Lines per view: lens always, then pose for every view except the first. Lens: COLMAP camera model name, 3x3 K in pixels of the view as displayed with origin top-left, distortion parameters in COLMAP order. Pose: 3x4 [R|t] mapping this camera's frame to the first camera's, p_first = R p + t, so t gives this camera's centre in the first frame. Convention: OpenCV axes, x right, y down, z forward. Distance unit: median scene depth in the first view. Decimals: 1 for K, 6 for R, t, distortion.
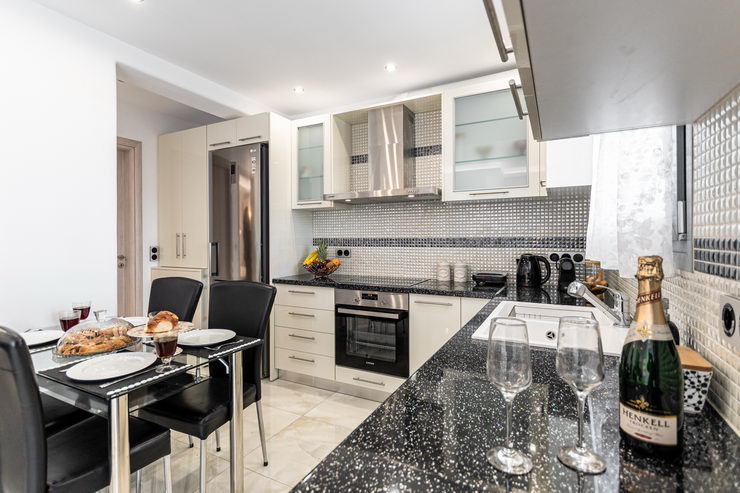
lens RADIAL K [[362.9, 0, 352.2], [0, 362.9, 238.4], [0, 0, 1]] dist [0.001813, 0.000323]
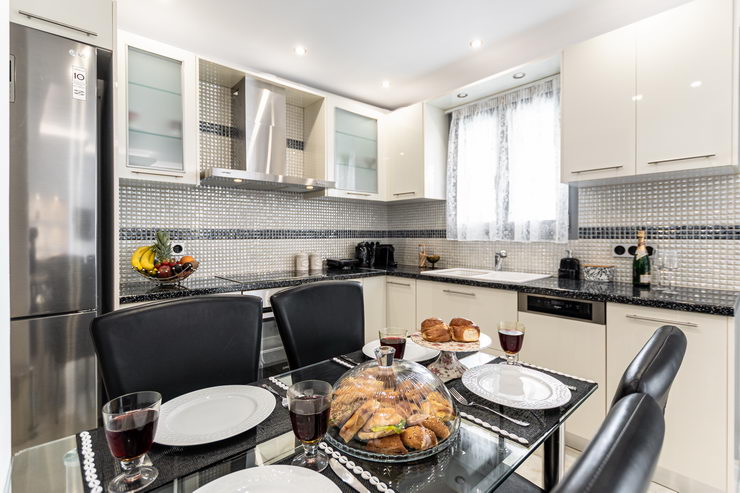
lens RADIAL K [[350.2, 0, 369.9], [0, 350.2, 237.6], [0, 0, 1]] dist [-0.001083, -0.000213]
pose [[0.330309, -0.002632, 0.943869, -0.683387], [0.002997, 0.999994, 0.001740, 0.021463], [-0.943868, 0.002254, 0.330315, 0.505321]]
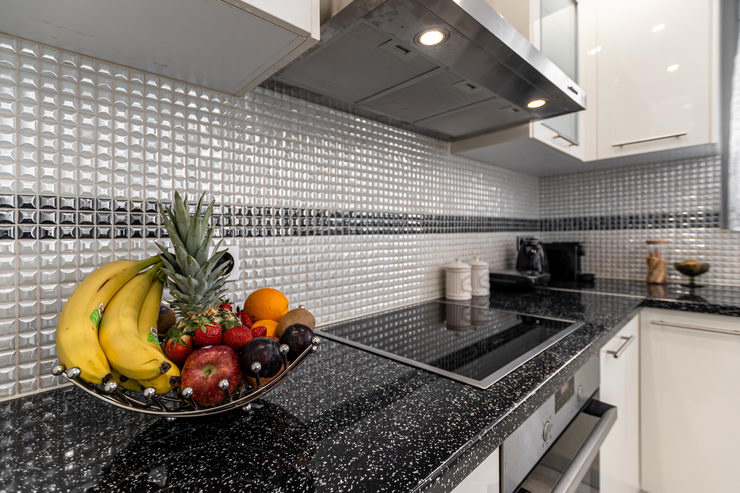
lens RADIAL K [[350.2, 0, 369.9], [0, 350.2, 237.6], [0, 0, 1]] dist [-0.001083, -0.000213]
pose [[0.309178, -0.009178, 0.950960, -0.263155], [0.015656, 0.999867, 0.004560, 0.028133], [-0.950875, 0.013478, 0.309281, 1.034213]]
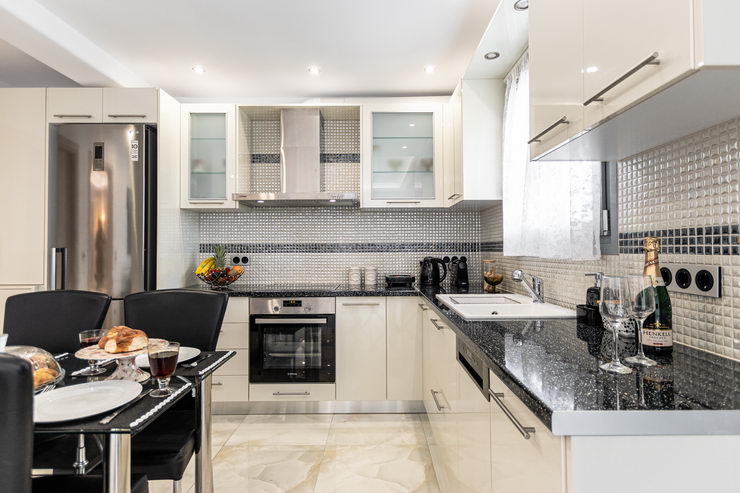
lens RADIAL K [[383.8, 0, 370.6], [0, 383.8, 242.8], [0, 0, 1]] dist [0.004623, 0.000545]
pose [[0.876490, 0.010954, 0.481296, -0.250508], [0.000817, 0.999706, -0.024241, 0.024980], [-0.481420, 0.021640, 0.876223, 0.015968]]
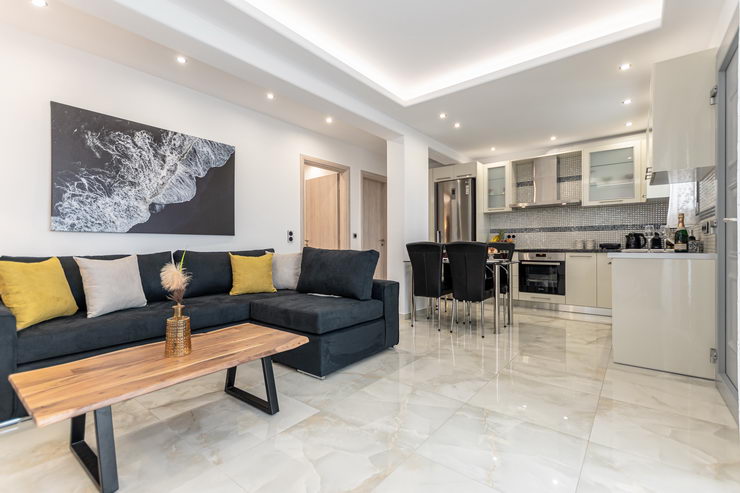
lens RADIAL K [[326.9, 0, 370.0], [0, 326.9, 246.5], [0, 0, 1]] dist [0.013781, 0.000006]
pose [[0.986561, 0.000338, -0.163392, -0.559508], [0.000099, 0.999996, 0.002665, 0.103909], [0.163392, -0.002645, 0.986558, -0.881213]]
